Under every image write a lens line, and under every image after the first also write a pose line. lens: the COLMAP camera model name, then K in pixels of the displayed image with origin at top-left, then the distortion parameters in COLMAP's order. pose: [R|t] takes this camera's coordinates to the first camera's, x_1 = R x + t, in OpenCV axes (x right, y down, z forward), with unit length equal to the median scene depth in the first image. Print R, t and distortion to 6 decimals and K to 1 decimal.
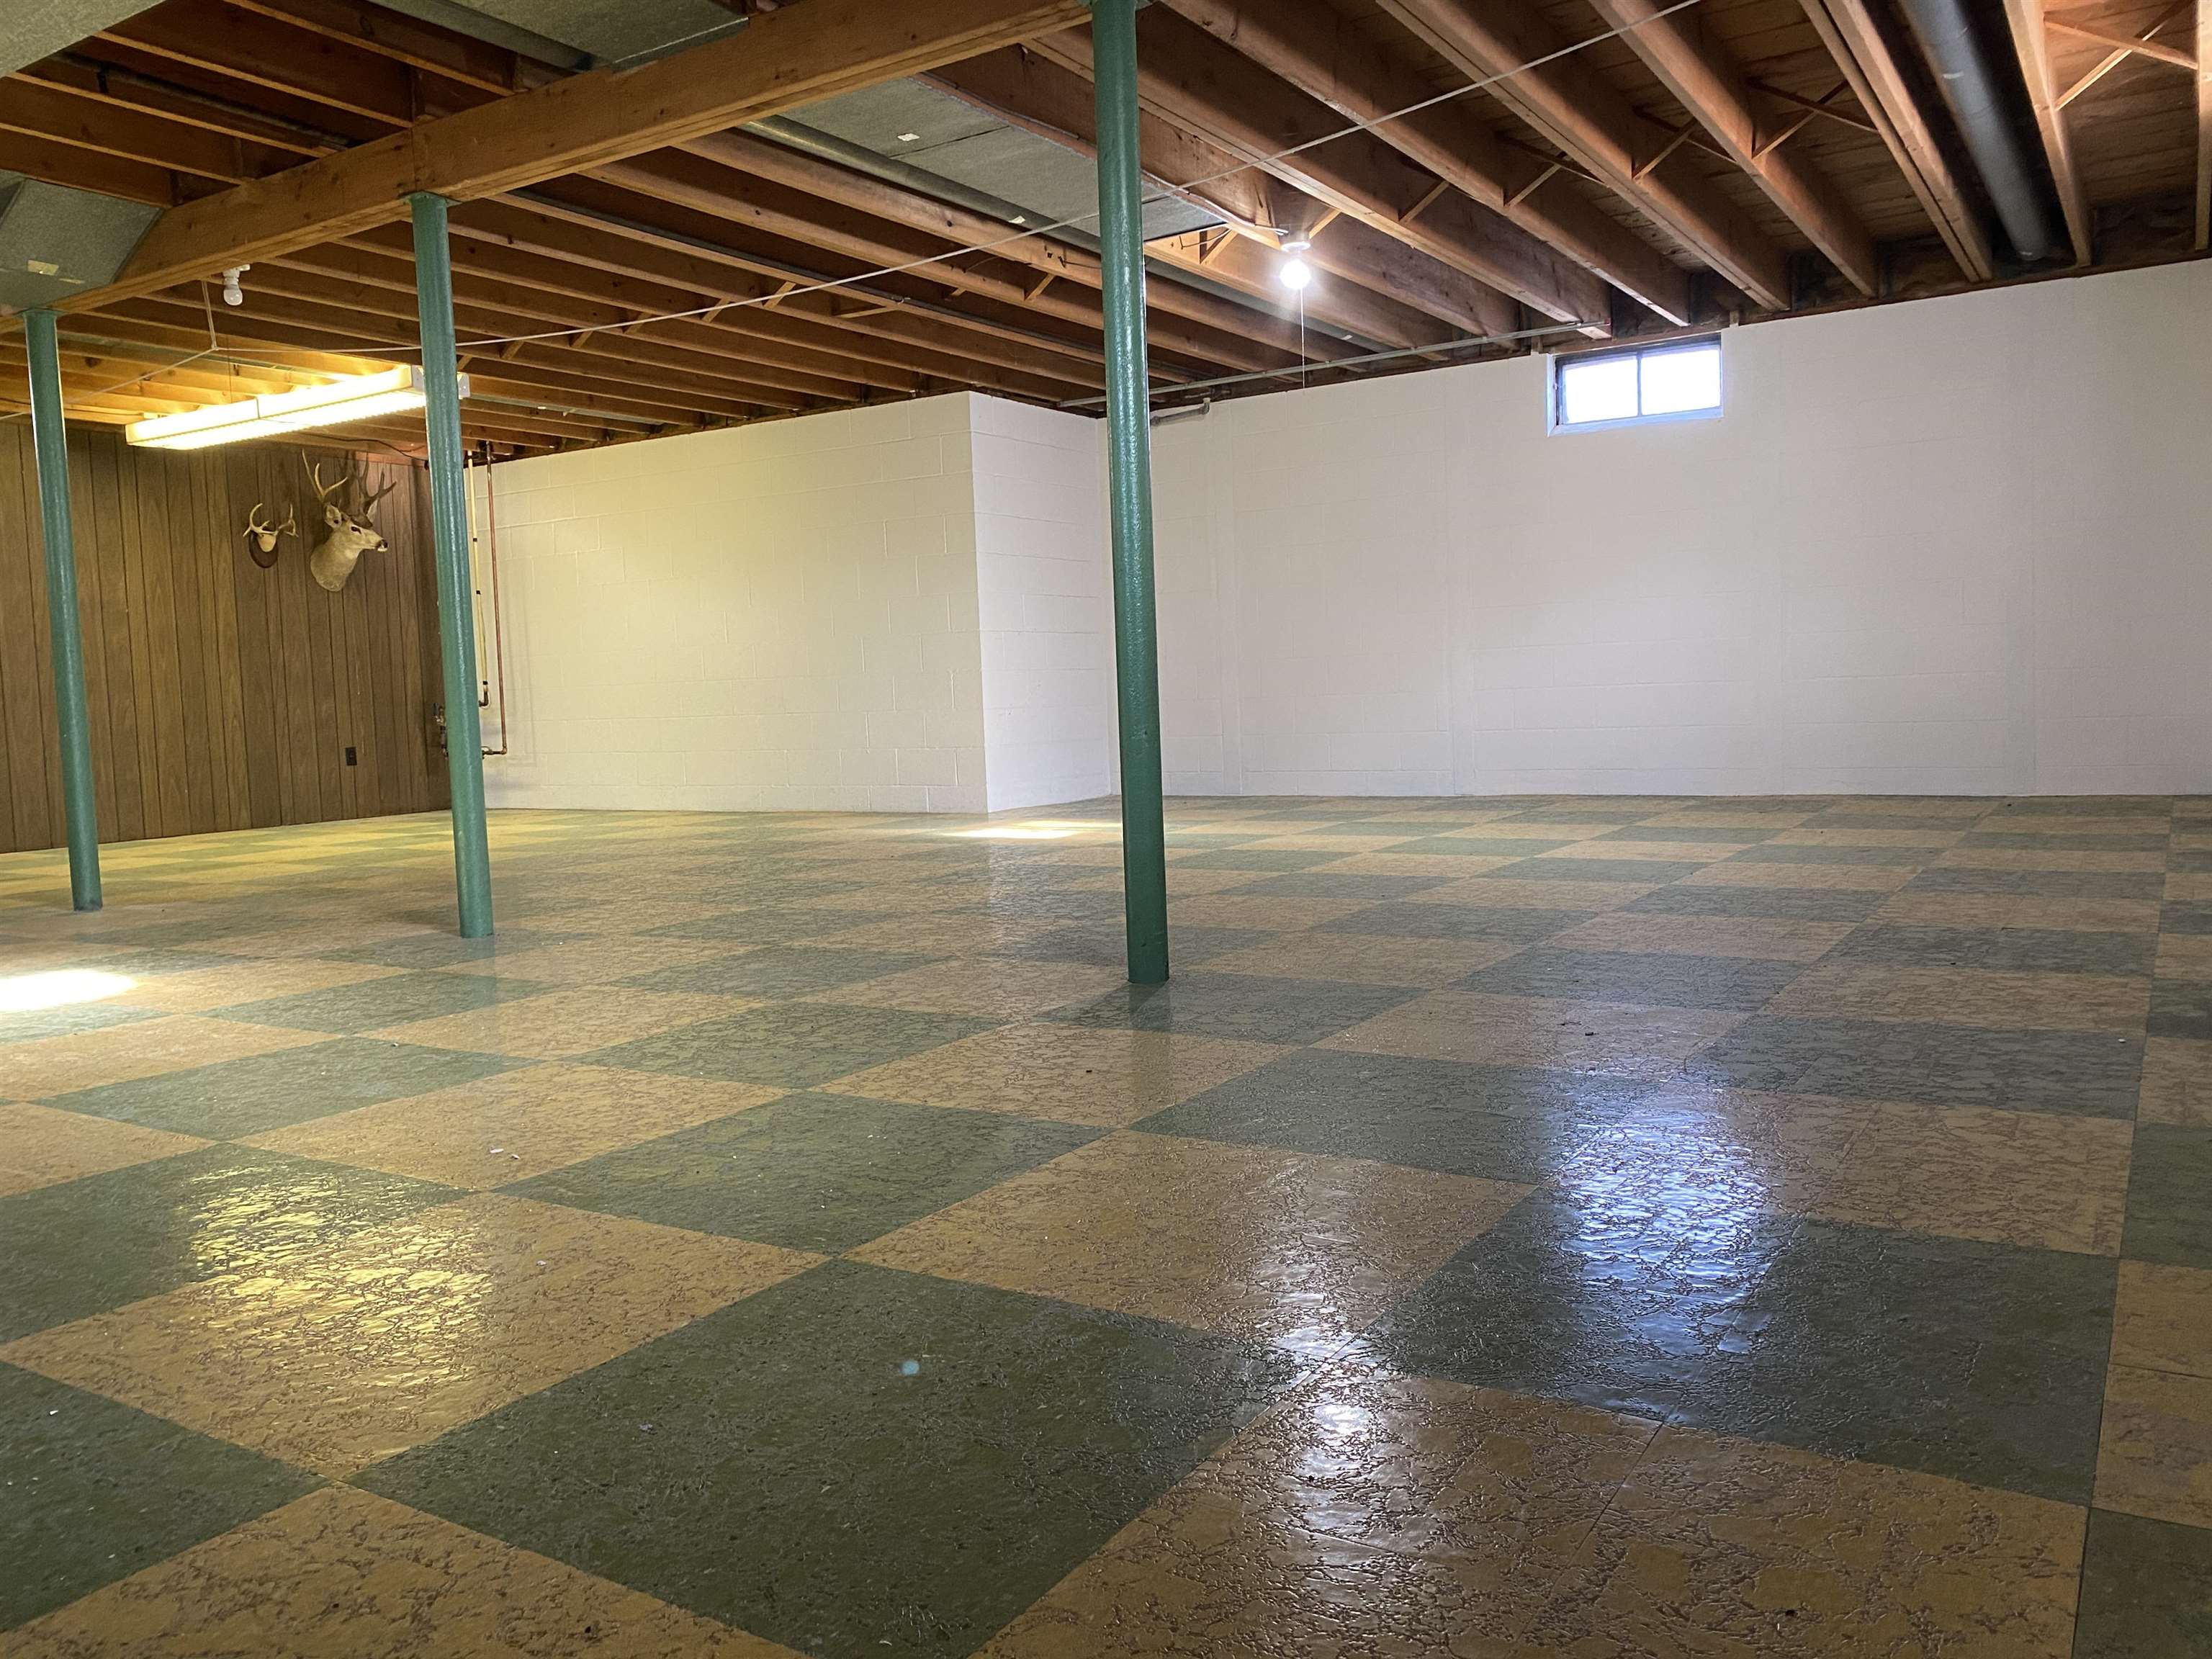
lens RADIAL K [[1693.8, 0, 1106.0], [0, 1693.8, 829.5], [0, 0, 1]] dist [-0.001006, 0.000539]
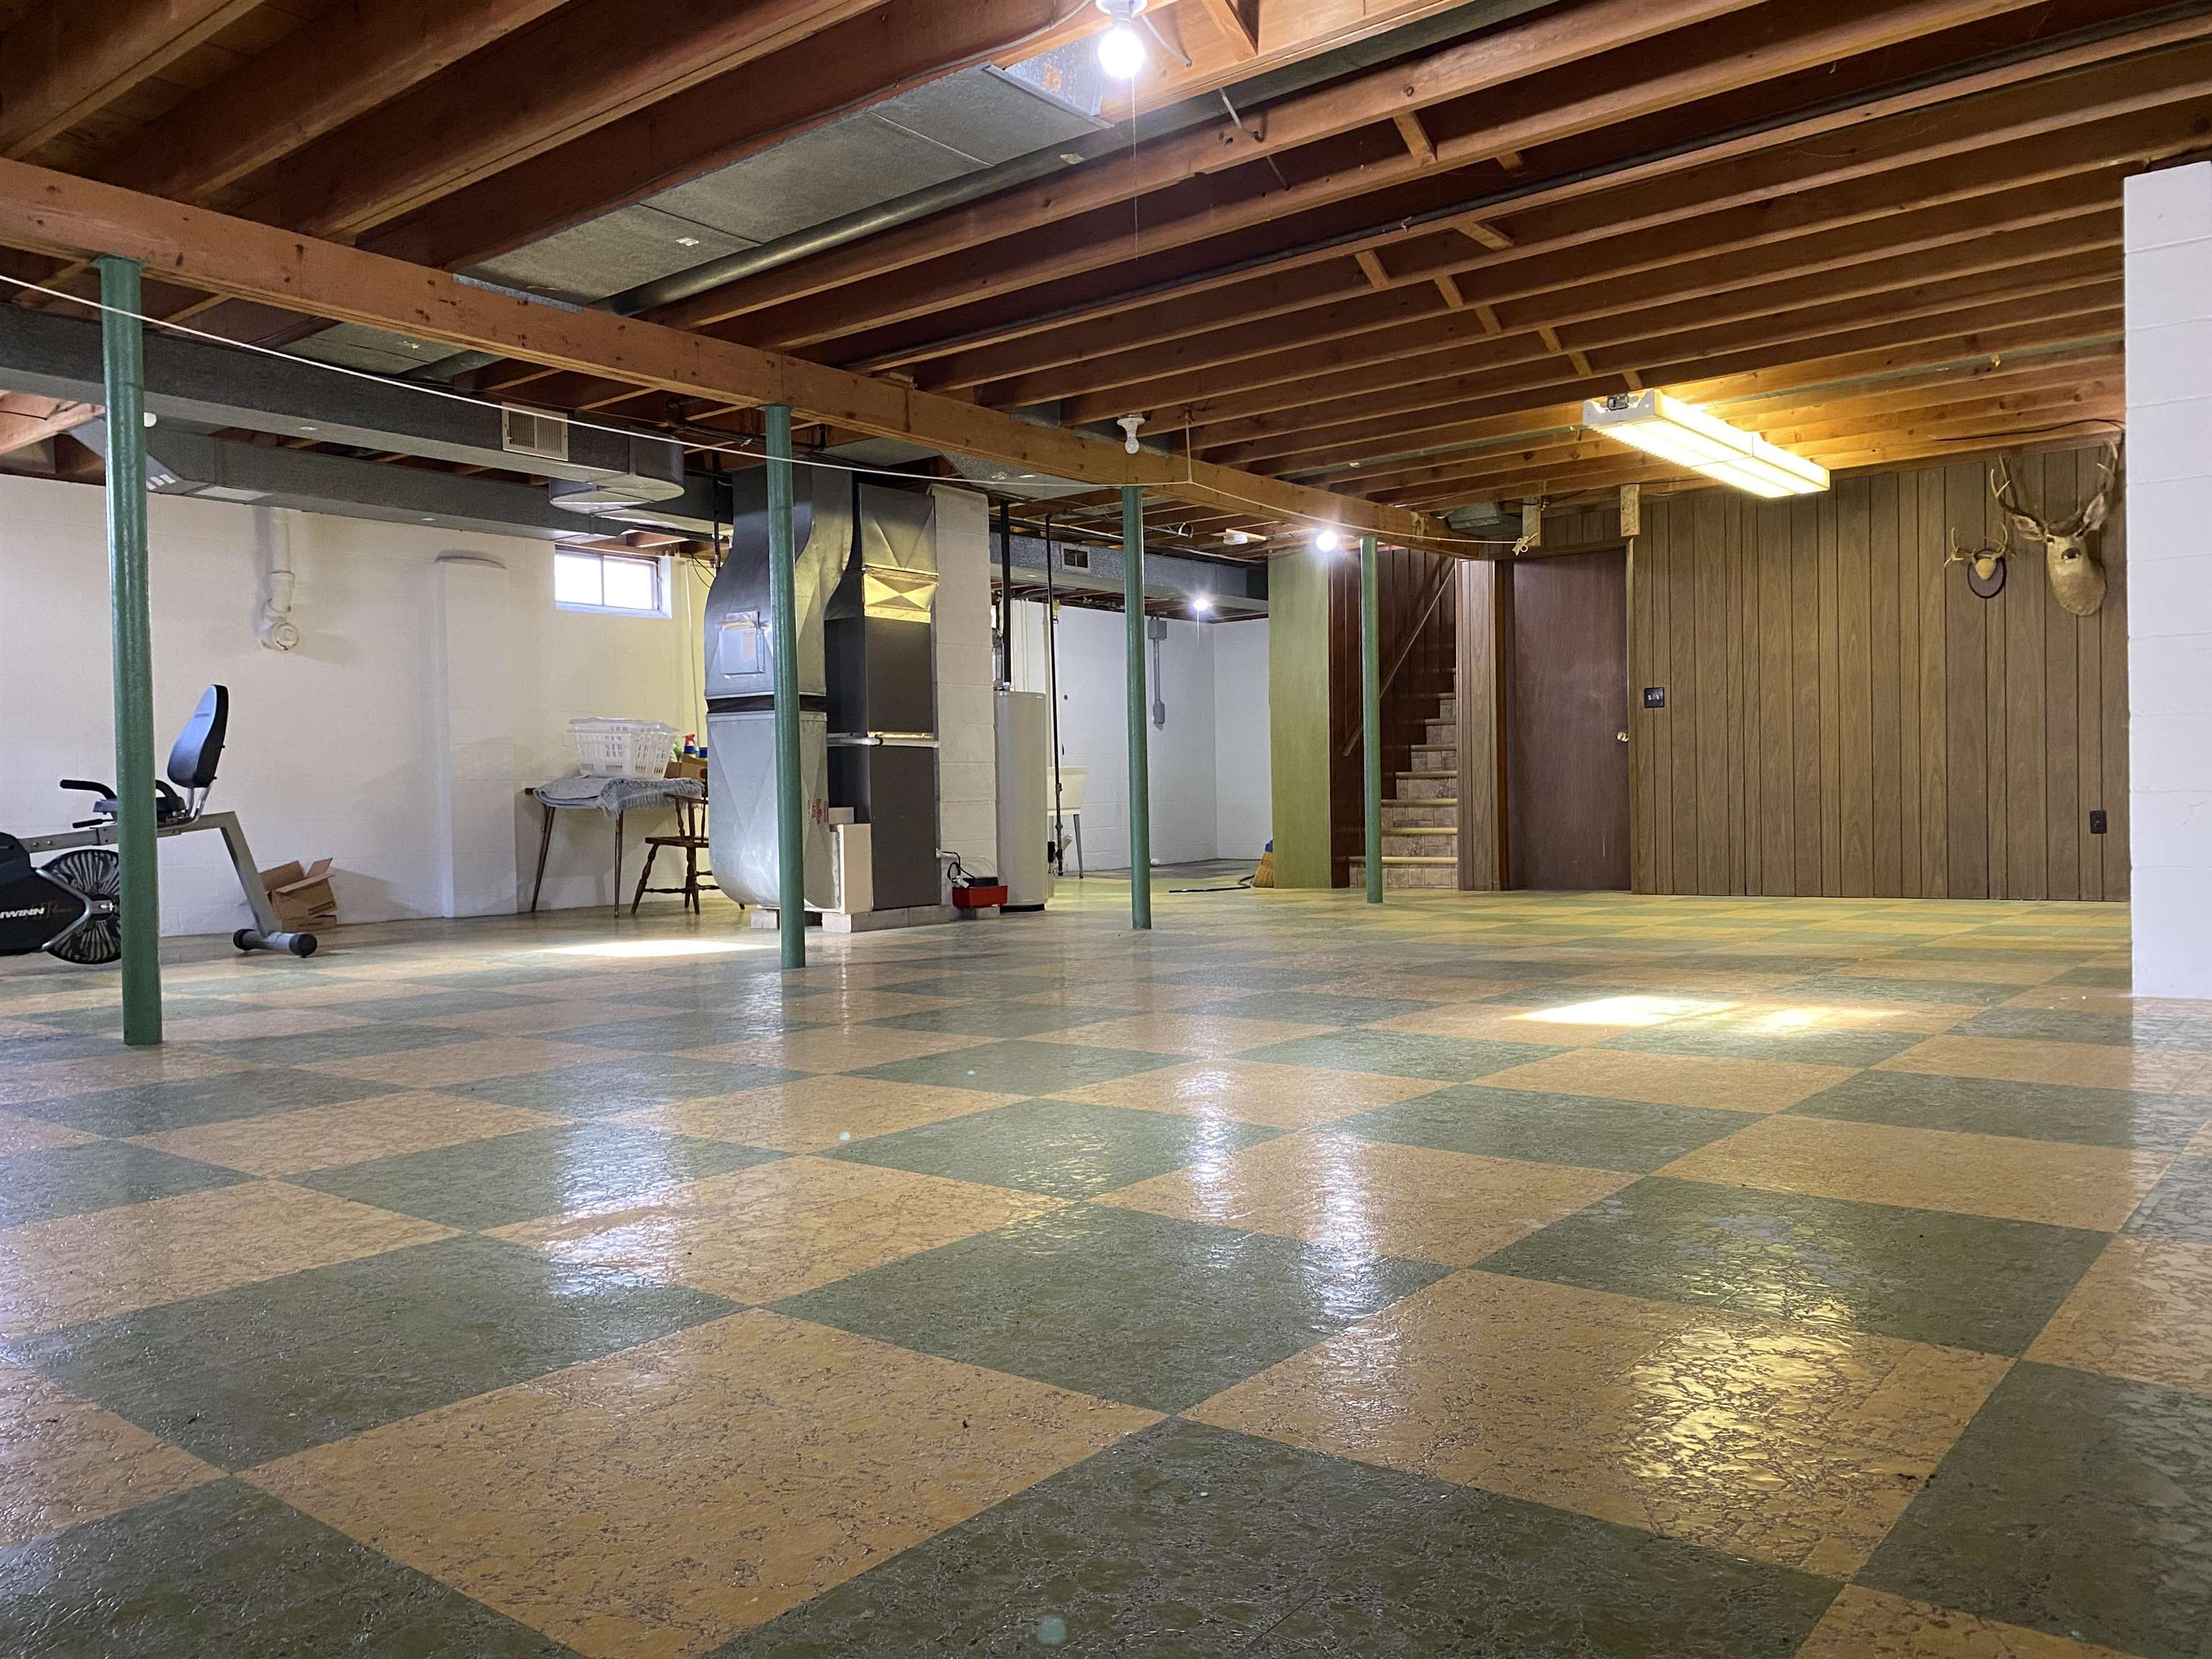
lens RADIAL K [[1693.8, 0, 1106.0], [0, 1693.8, 829.5], [0, 0, 1]] dist [-0.001006, 0.000539]
pose [[-0.110619, 0.062434, -0.991900, 0.428024], [-0.055036, 0.996109, 0.068837, -0.075488], [0.992338, 0.062205, -0.106753, 0.687913]]
